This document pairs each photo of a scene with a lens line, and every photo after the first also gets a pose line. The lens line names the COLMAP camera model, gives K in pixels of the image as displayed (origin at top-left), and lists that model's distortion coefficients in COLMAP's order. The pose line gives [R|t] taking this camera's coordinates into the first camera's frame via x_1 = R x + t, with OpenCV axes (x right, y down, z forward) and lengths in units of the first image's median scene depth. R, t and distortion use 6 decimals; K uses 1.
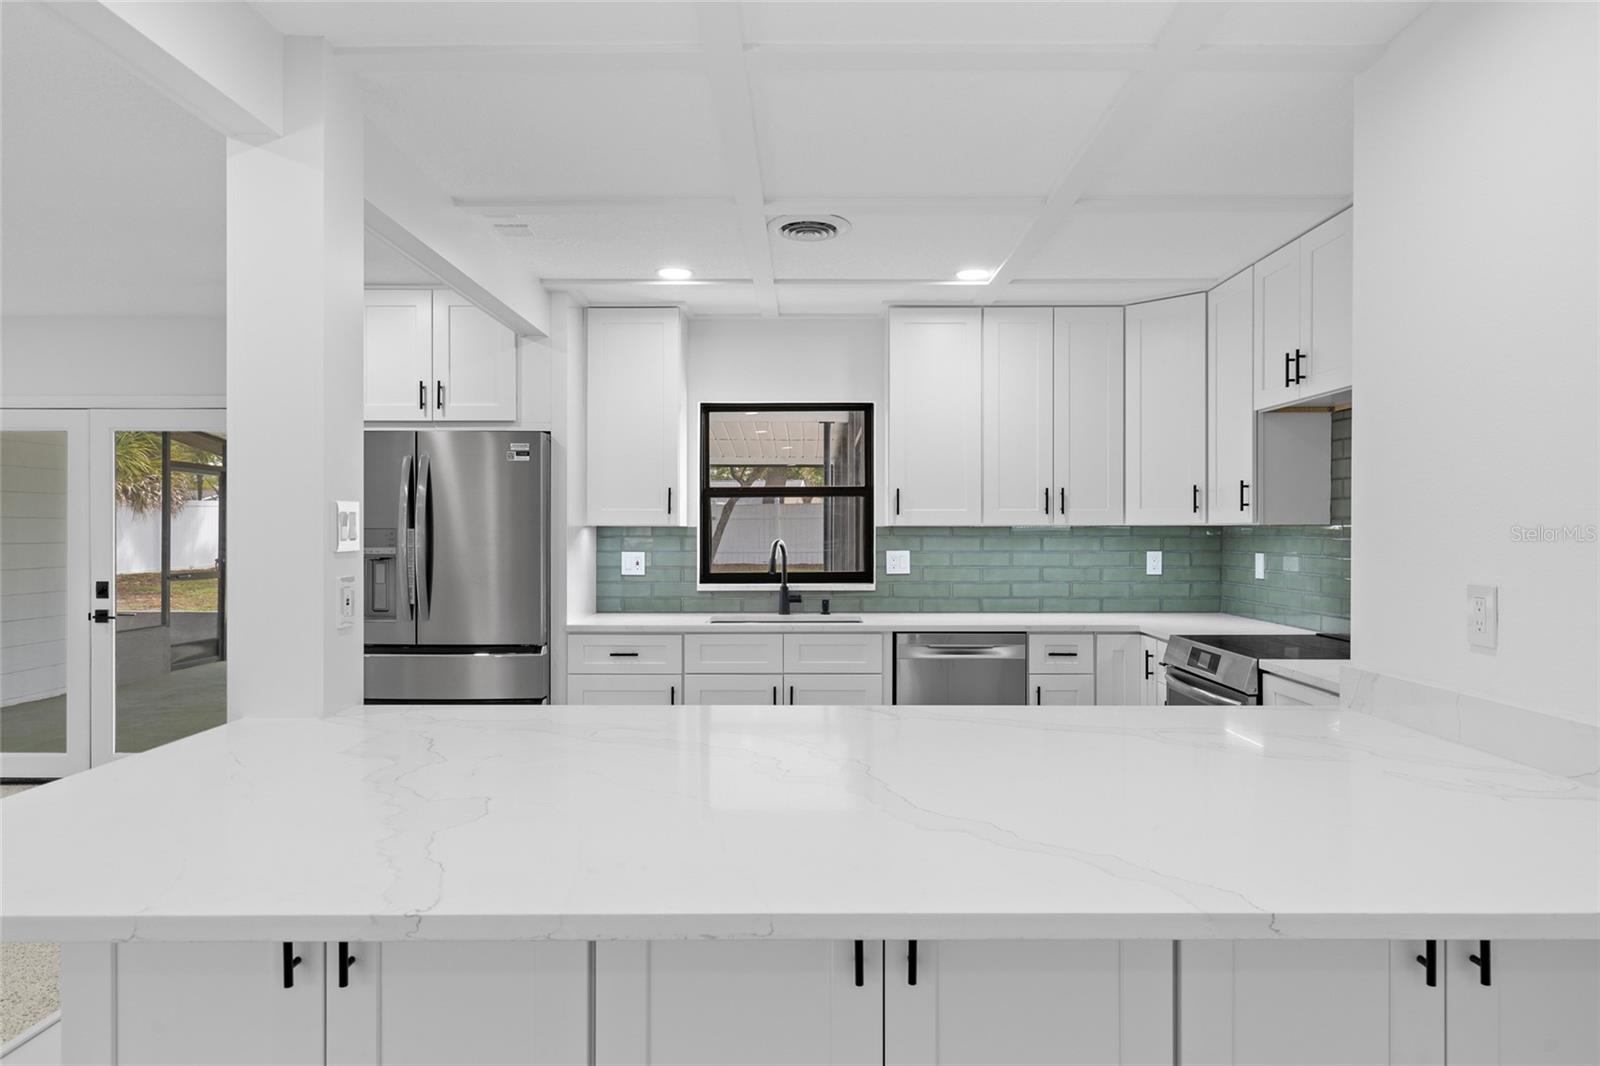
lens RADIAL K [[982.3, 0, 800.0], [0, 982.3, 533.0], [0, 0, 1]] dist [0.004607, 0.000171]
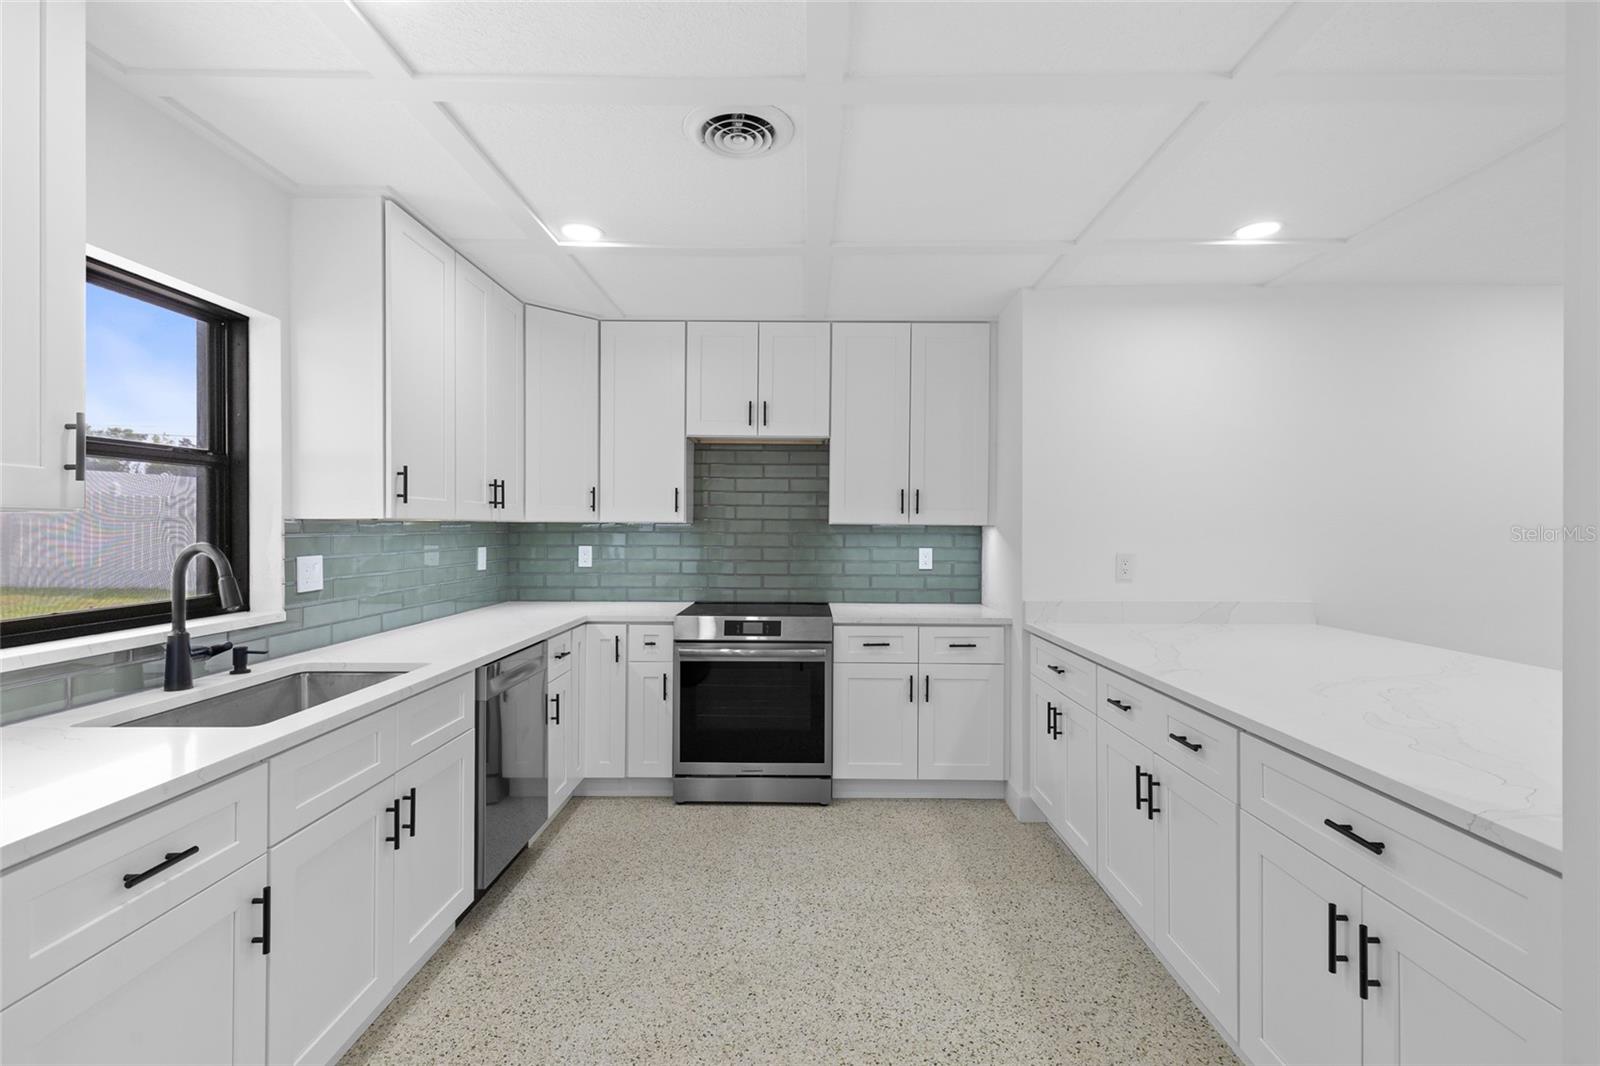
lens RADIAL K [[734.3, 0, 806.9], [0, 734.3, 529.5], [0, 0, 1]] dist [0.003303, 0.000115]
pose [[-0.012037, -0.001221, 0.999927, -0.401868], [-0.002396, 0.999996, 0.001193, -0.001258], [-0.999925, -0.002381, -0.012040, 0.677493]]
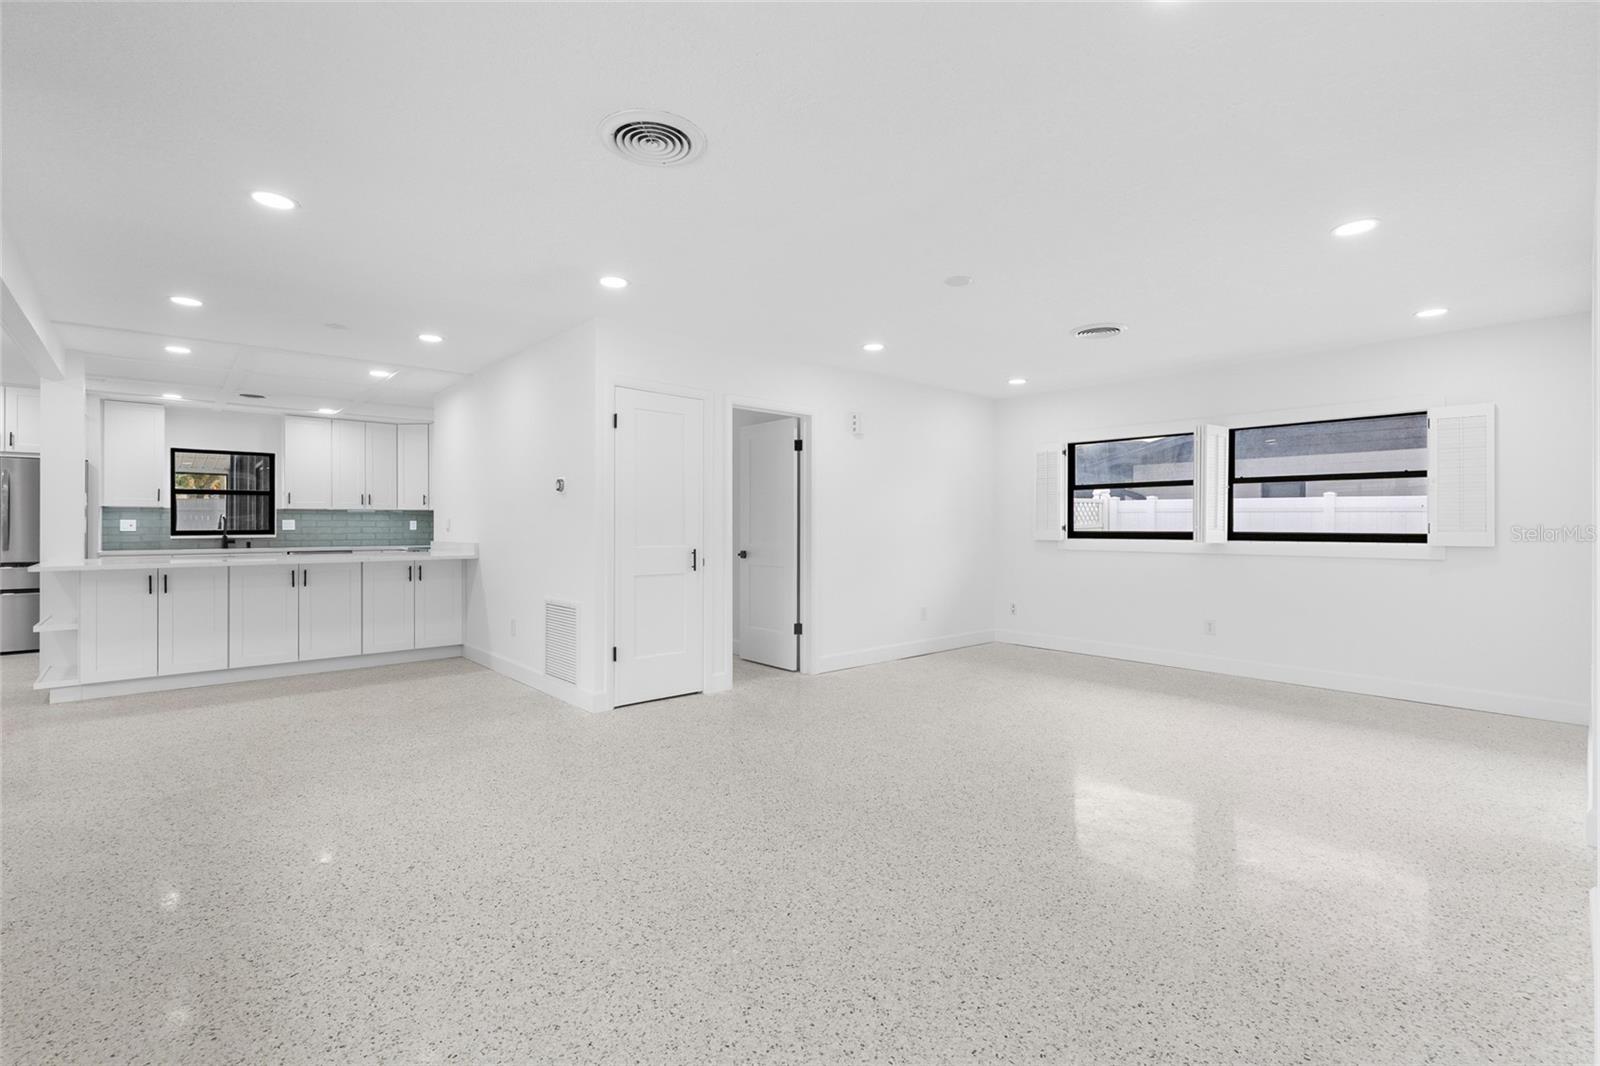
lens RADIAL K [[729.1, 0, 803.2], [0, 729.1, 528.8], [0, 0, 1]] dist [0.009101, 0.000193]
pose [[0.738515, -0.002749, 0.674231, -0.163862], [0.001630, 0.999996, 0.002292, 0.036934], [-0.674235, -0.000594, 0.738517, -1.057124]]
